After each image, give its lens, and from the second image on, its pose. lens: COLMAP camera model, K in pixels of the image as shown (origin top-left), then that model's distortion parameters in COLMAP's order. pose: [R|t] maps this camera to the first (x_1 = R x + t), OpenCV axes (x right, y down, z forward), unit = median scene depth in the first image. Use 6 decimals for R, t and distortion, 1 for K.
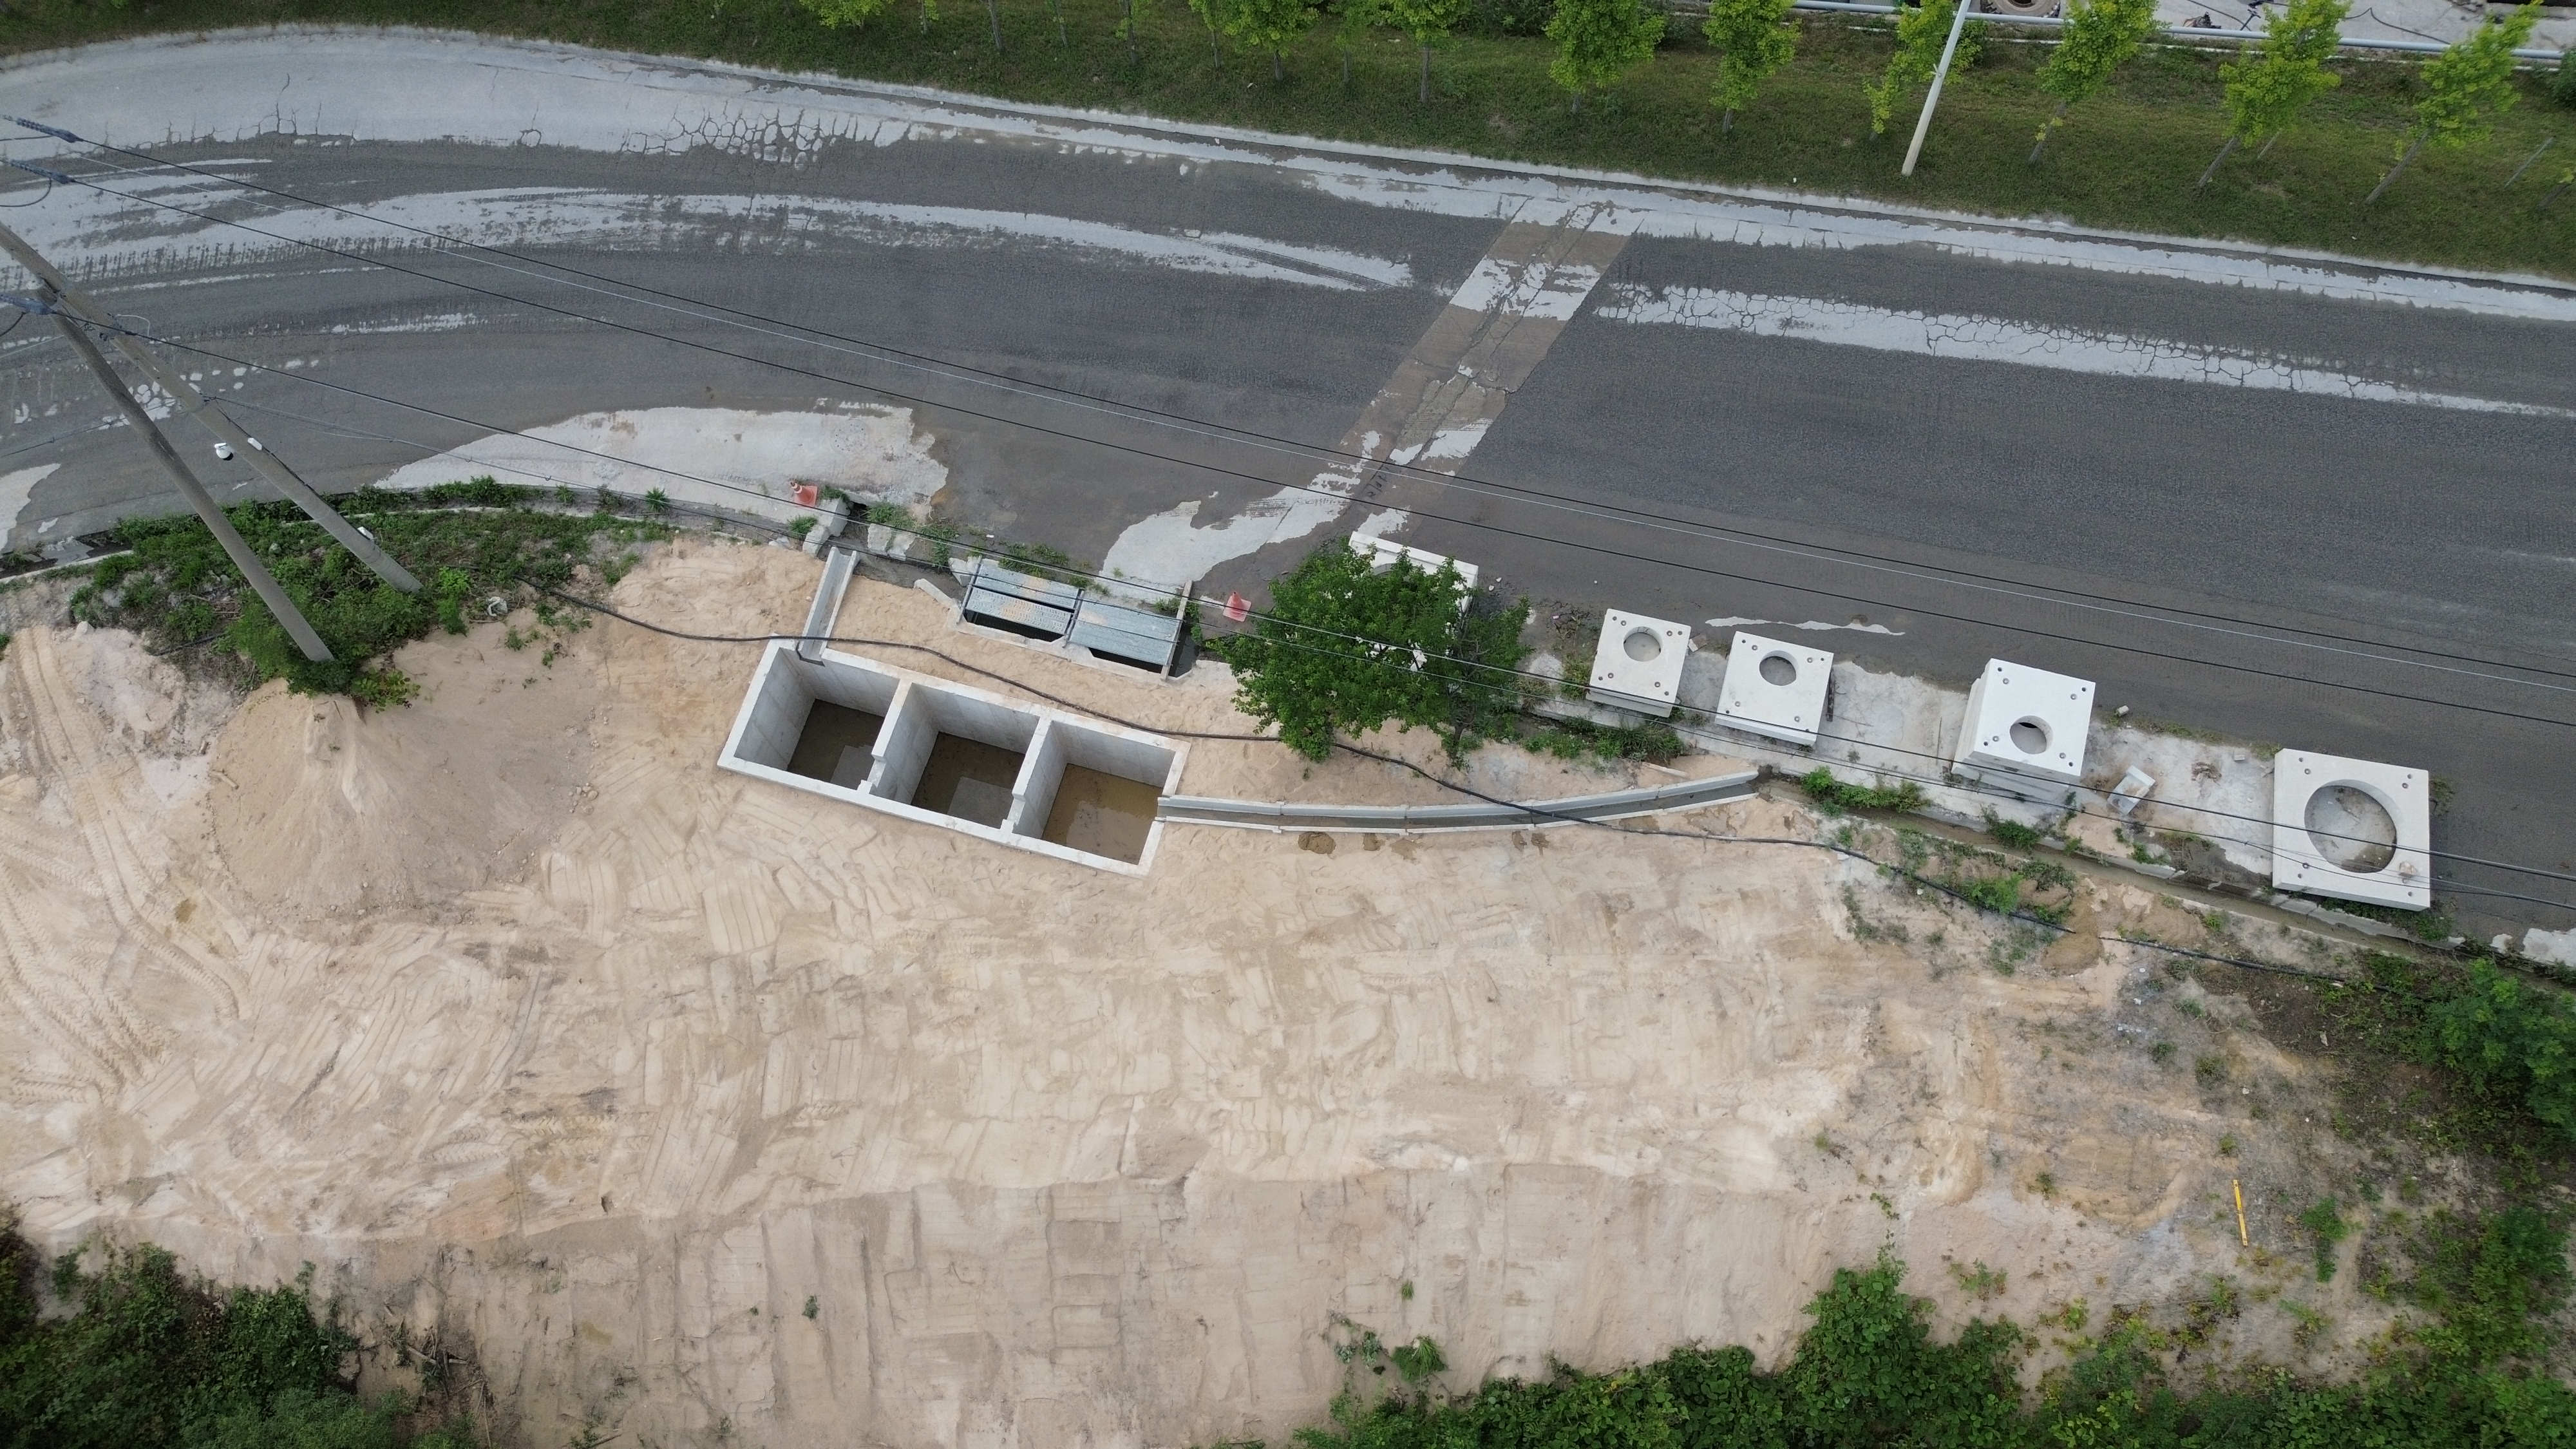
lens RADIAL K [[1794.3, 0, 1288.0], [0, 1794.3, 724.5], [0, 0, 1]] dist [0.067492, -0.070424]
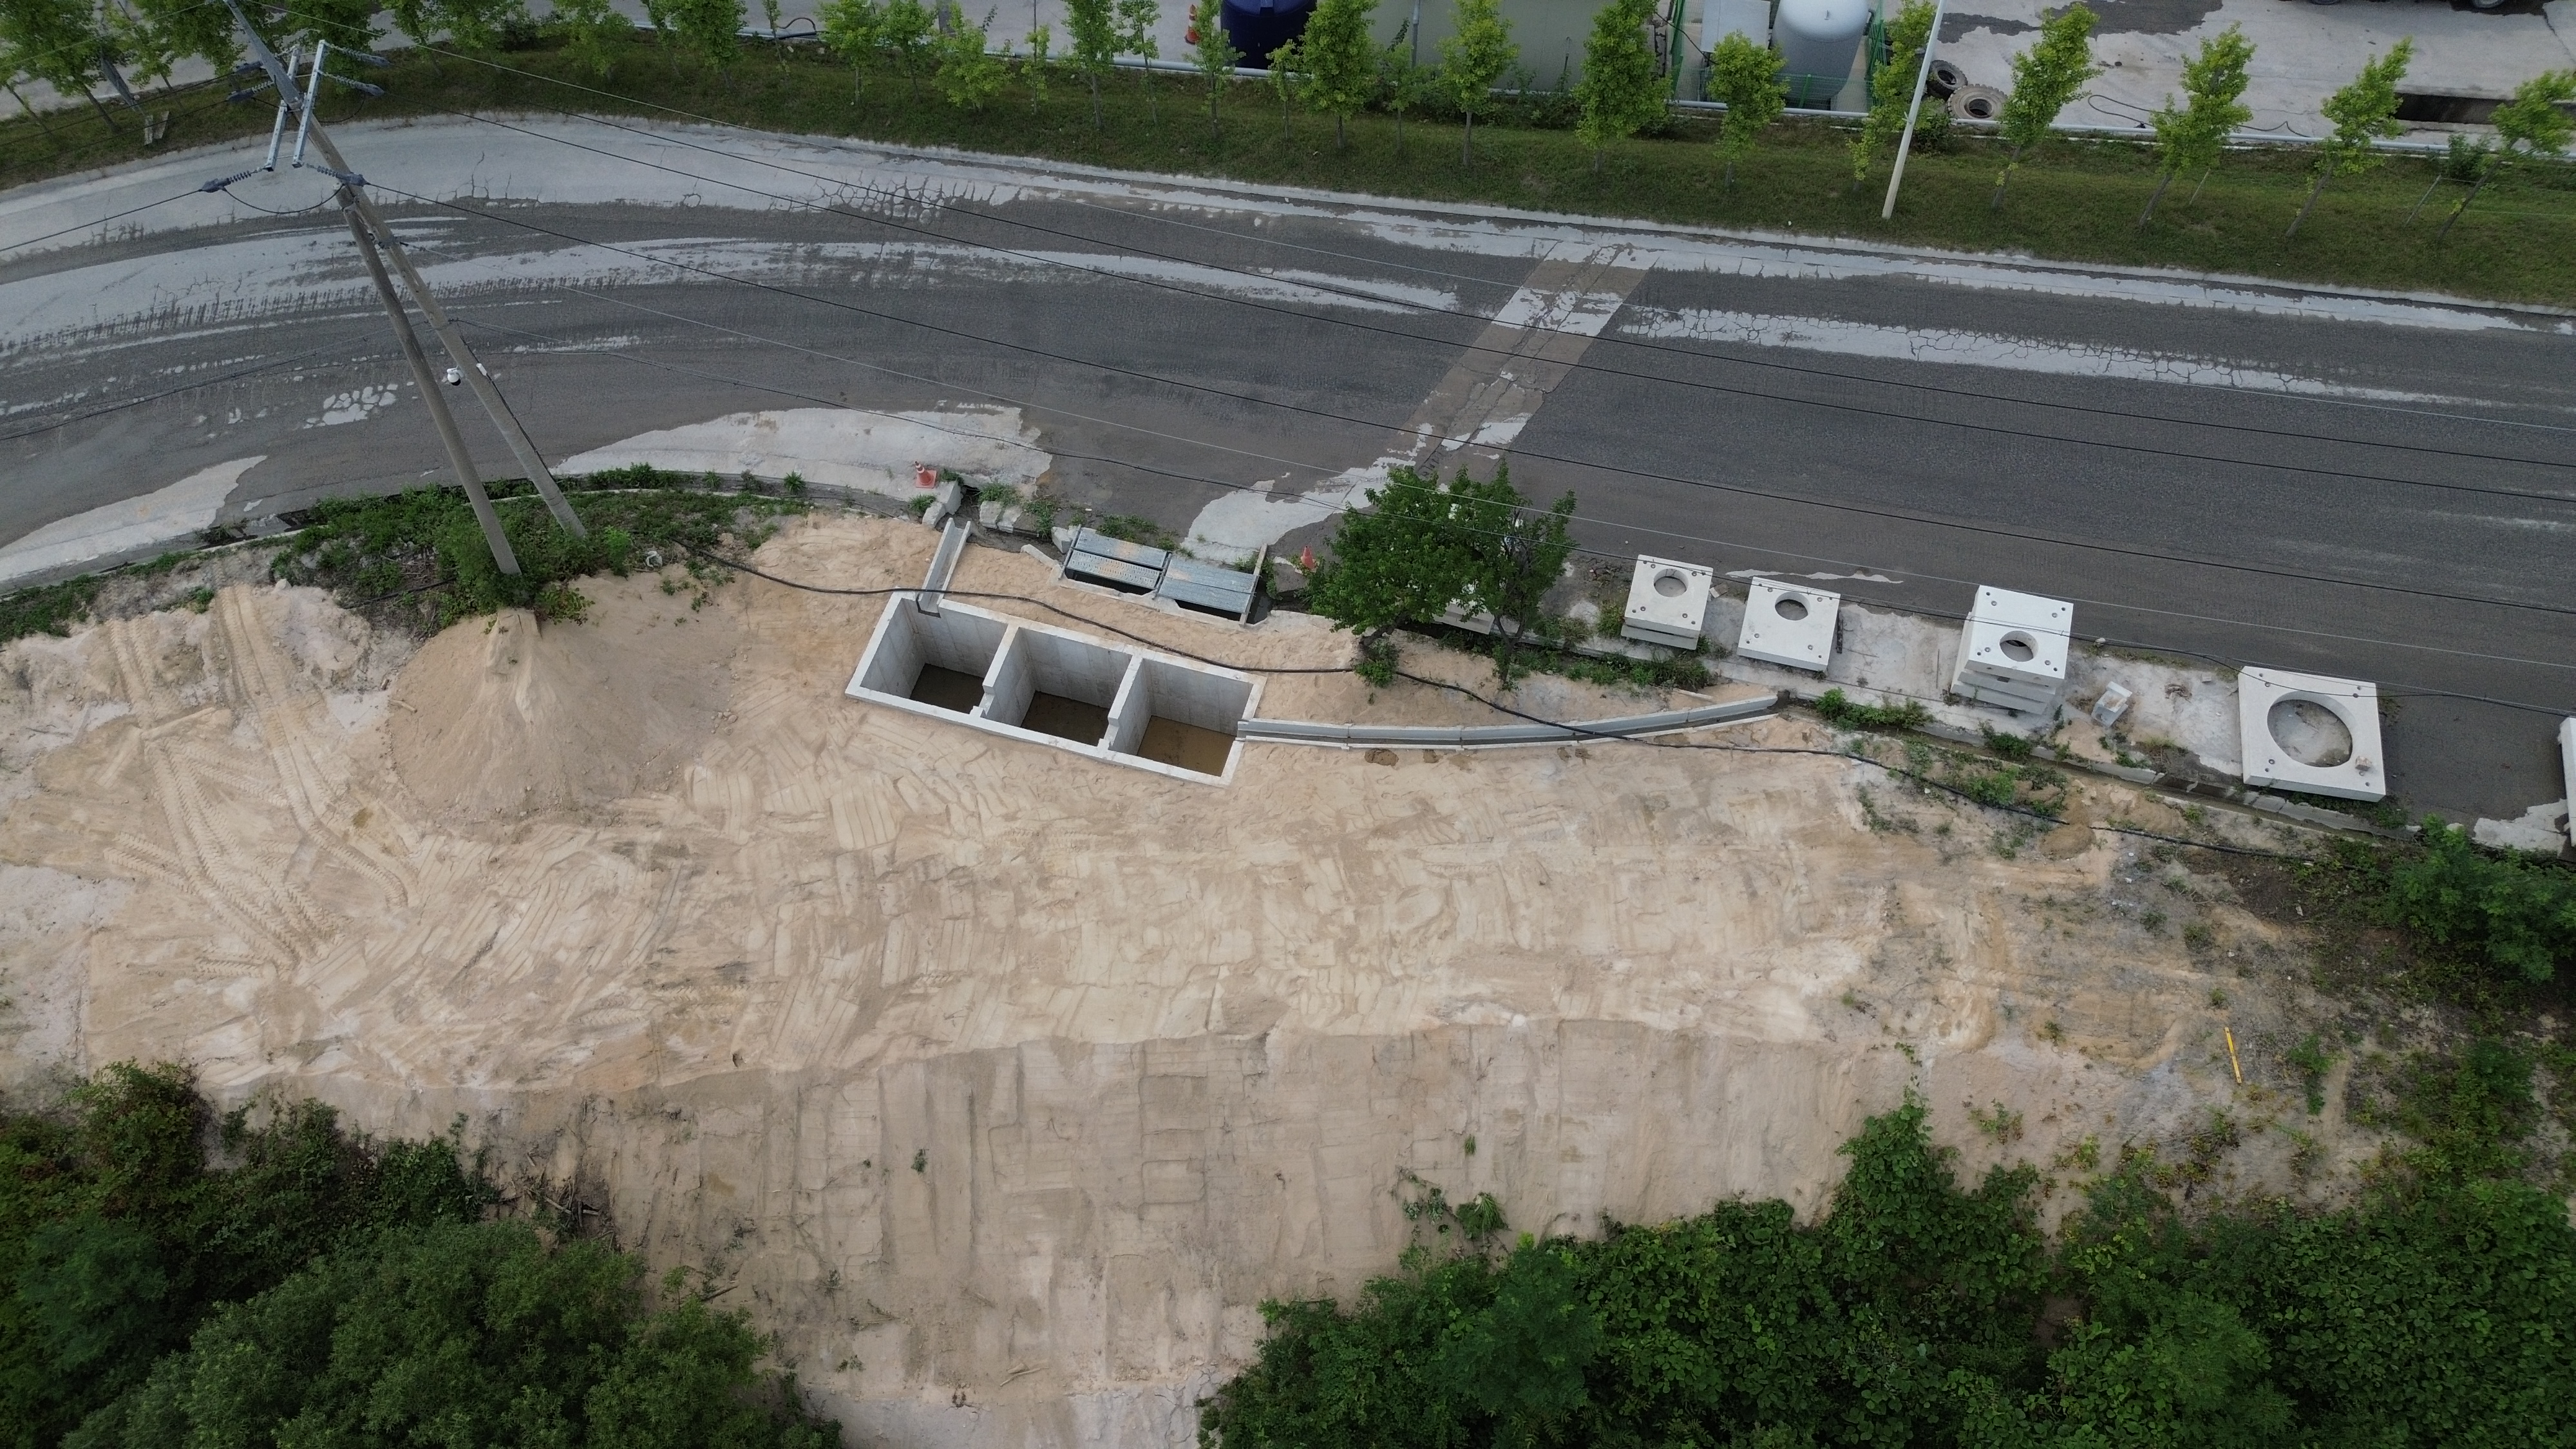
lens RADIAL K [[1794.3, 0, 1288.0], [0, 1794.3, 724.5], [0, 0, 1]] dist [0.067492, -0.070424]
pose [[0.999983, 0.004540, -0.003790, -0.038406], [-0.005069, 0.988058, -0.154001, 0.219655], [0.003046, 0.154017, 0.988063, -0.103036]]
